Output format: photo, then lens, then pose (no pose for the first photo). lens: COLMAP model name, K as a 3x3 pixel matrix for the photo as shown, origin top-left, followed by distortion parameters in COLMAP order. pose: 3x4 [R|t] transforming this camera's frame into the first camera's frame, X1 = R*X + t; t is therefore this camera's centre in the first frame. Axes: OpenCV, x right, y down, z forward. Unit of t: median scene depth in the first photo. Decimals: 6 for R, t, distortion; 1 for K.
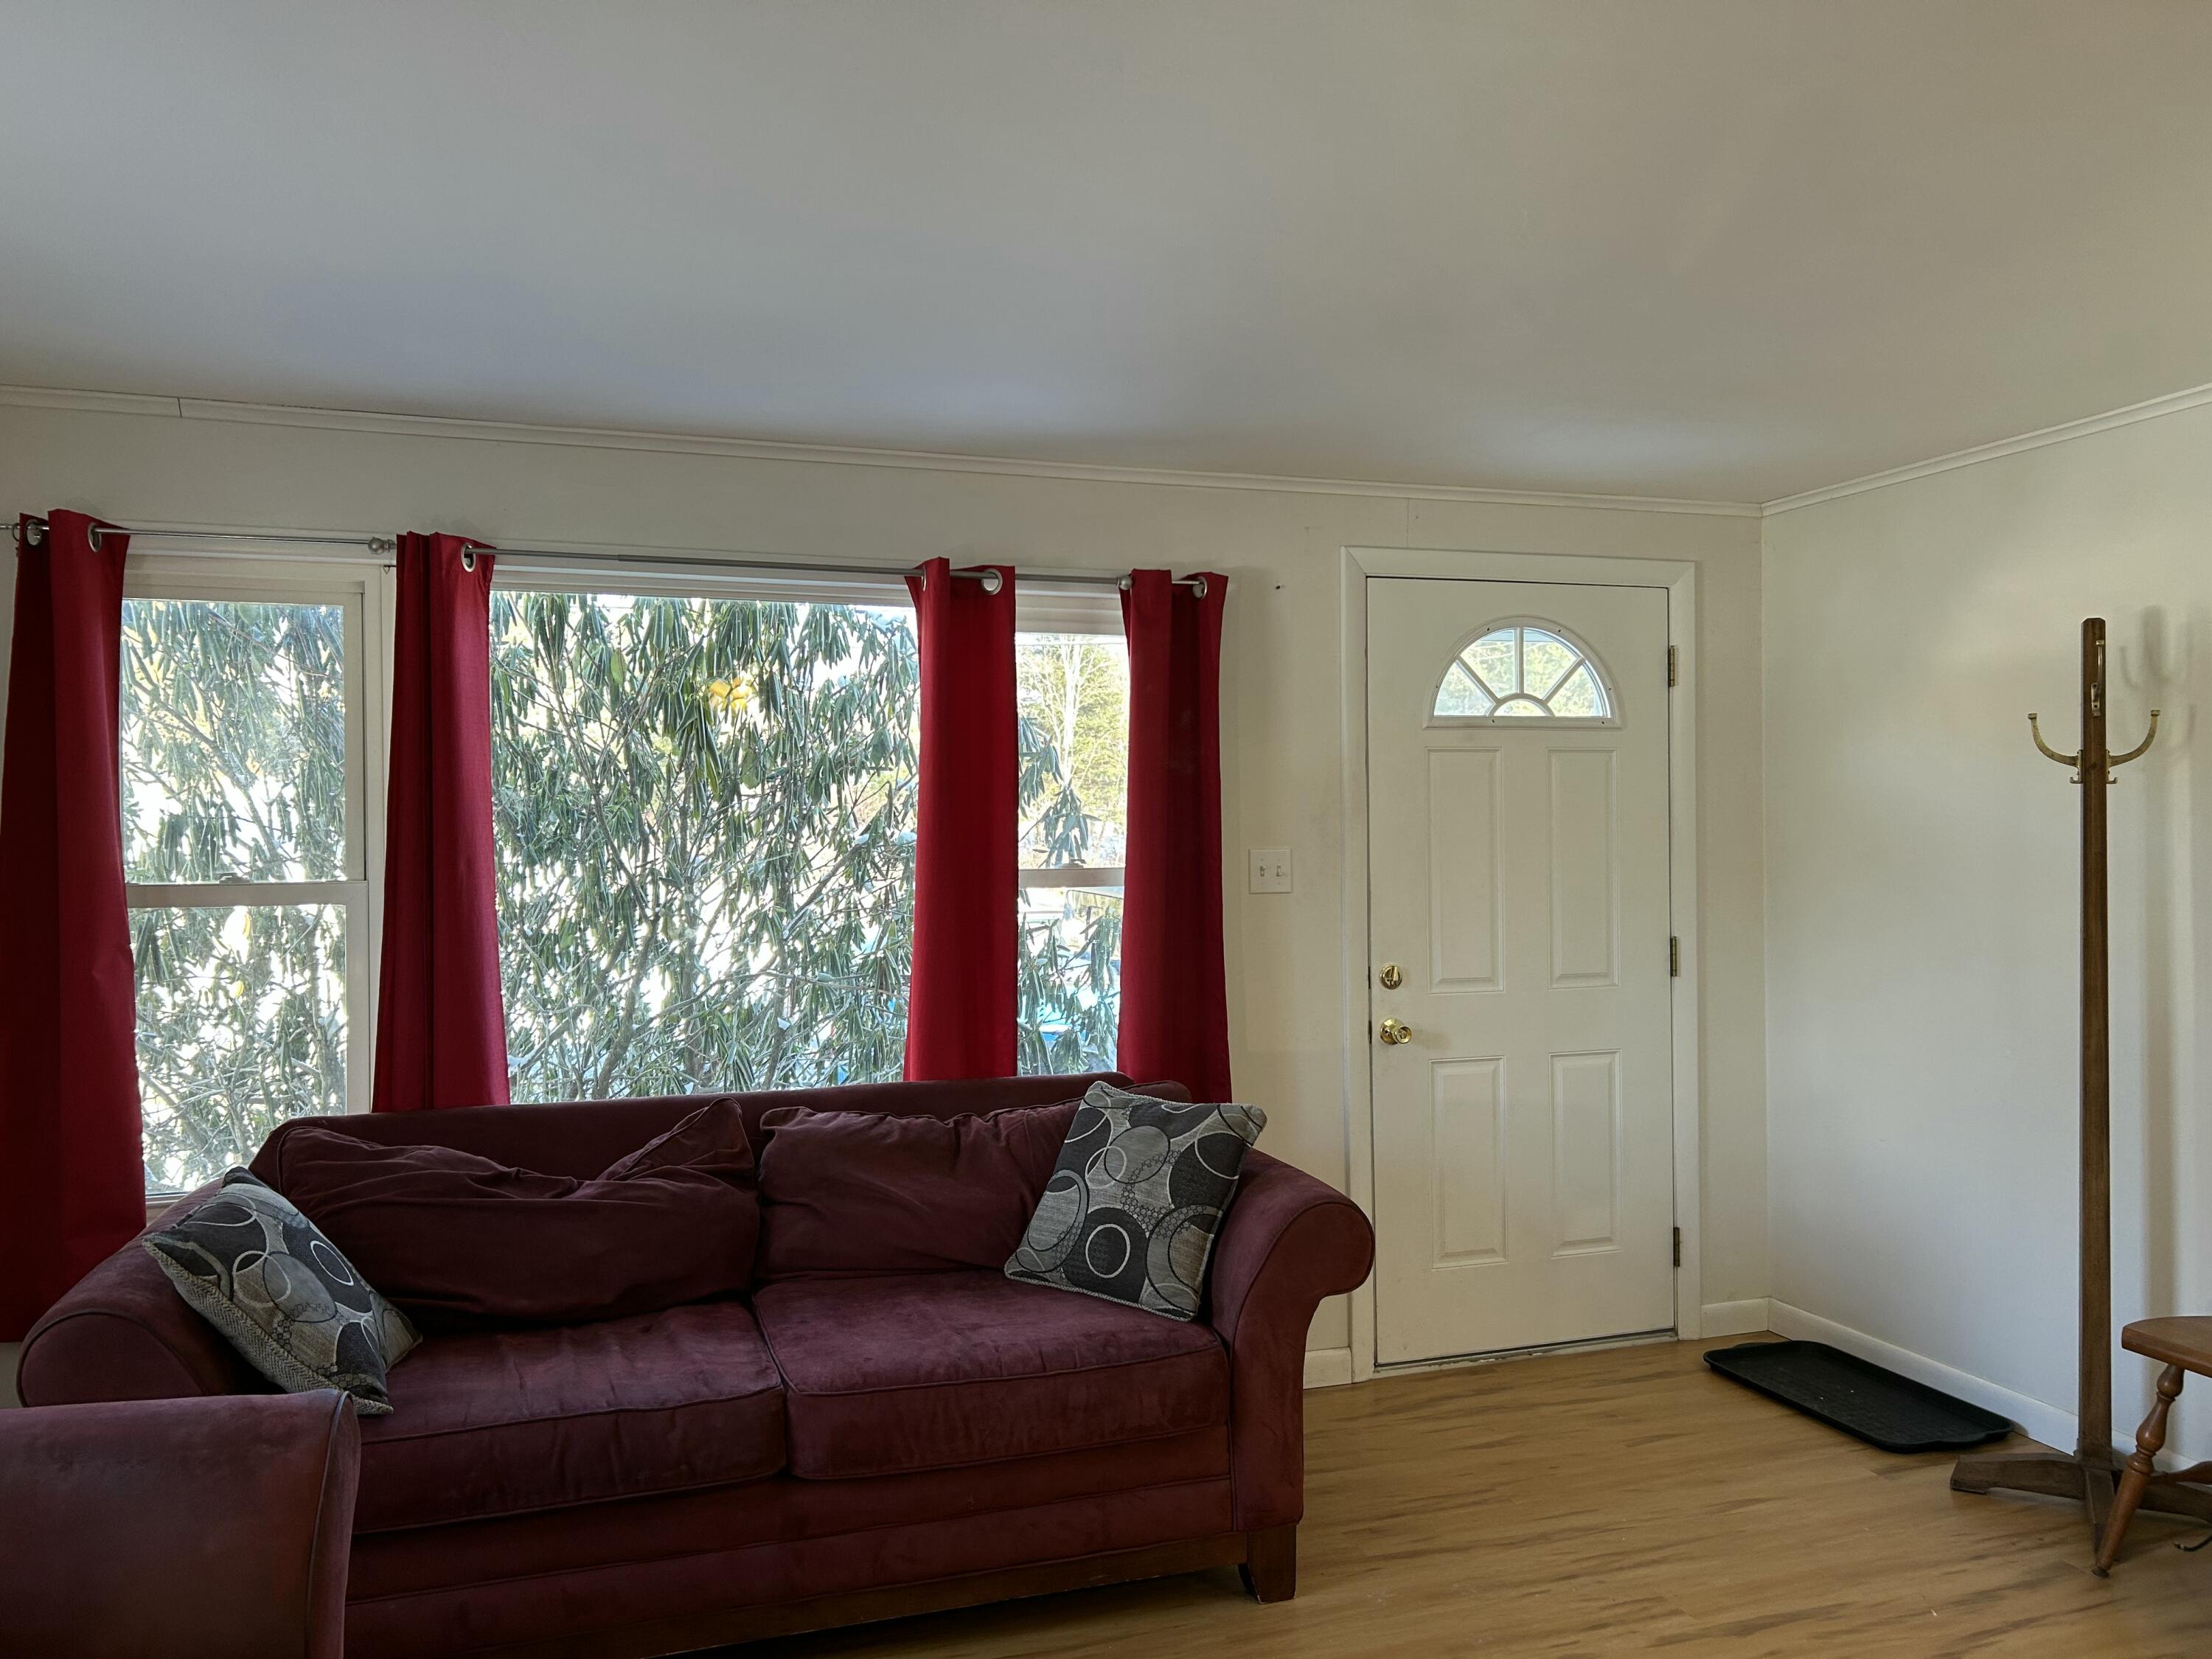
lens RADIAL K [[1623.6, 0, 1102.2], [0, 1623.6, 881.2], [0, 0, 1]] dist [0.064708, -0.002609]
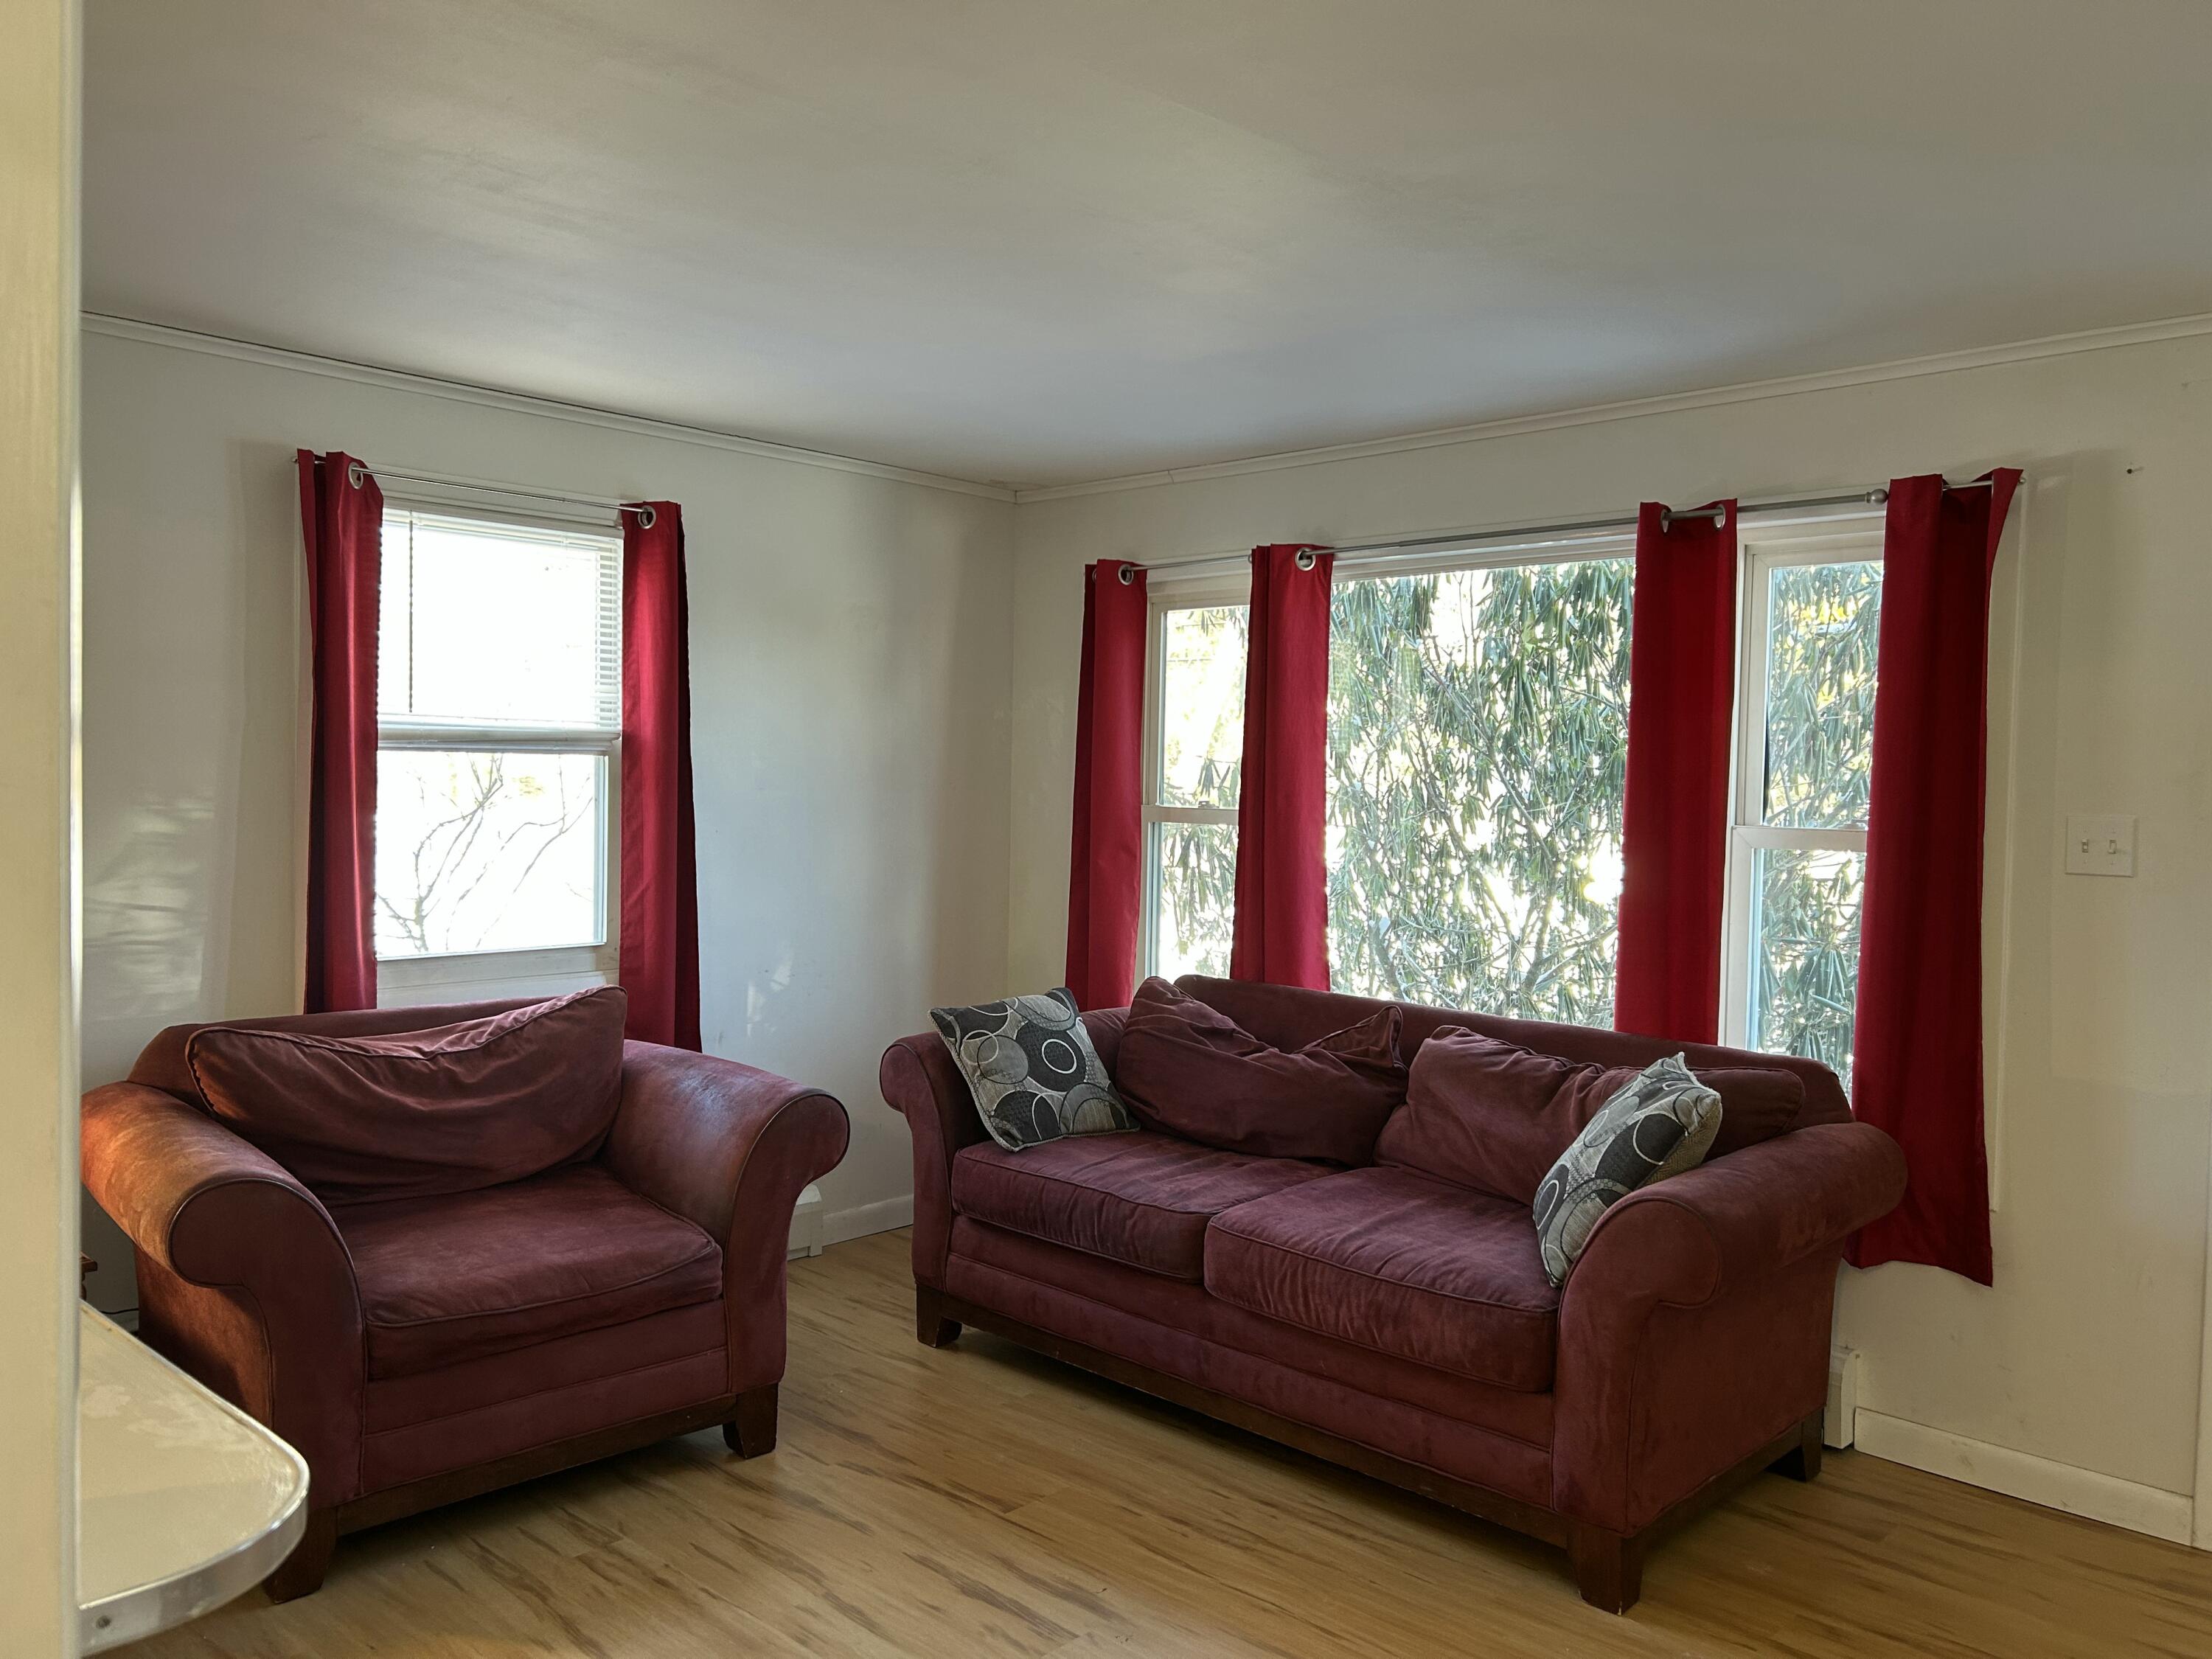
lens RADIAL K [[1683.2, 0, 1096.2], [0, 1683.2, 843.9], [0, 0, 1]] dist [0.142928, -0.213890]
pose [[0.471246, 0.055661, -0.880244, 0.718726], [-0.051226, 0.998049, 0.035686, -0.014163], [0.880513, 0.028275, 0.473178, 0.242459]]
